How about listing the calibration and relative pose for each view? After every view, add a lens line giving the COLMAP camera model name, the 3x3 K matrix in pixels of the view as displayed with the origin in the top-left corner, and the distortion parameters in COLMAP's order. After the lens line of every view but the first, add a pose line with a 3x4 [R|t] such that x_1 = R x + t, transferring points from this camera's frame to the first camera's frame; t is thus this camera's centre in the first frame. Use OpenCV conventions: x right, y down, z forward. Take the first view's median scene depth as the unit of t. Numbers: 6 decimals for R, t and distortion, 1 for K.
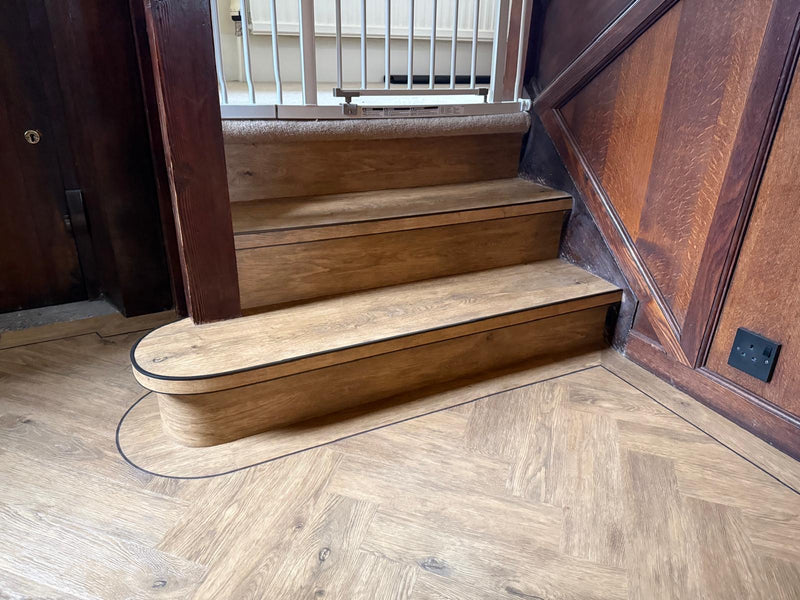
lens RADIAL K [[578.3, 0, 400.7], [0, 578.3, 280.8], [0, 0, 1]] dist [0.056949, -0.124114]
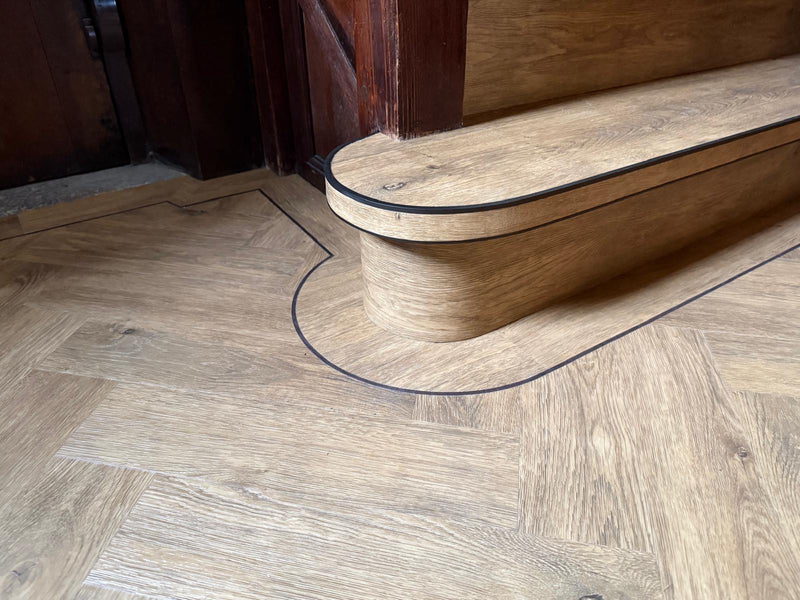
lens RADIAL K [[592.5, 0, 400.0], [0, 592.5, 300.0], [0, 0, 1]] dist [0.064144, -0.129931]
pose [[0.994667, -0.089388, 0.051447, -0.387354], [0.078899, 0.980750, 0.178617, 0.122358], [-0.066423, -0.173605, 0.982573, 0.388963]]
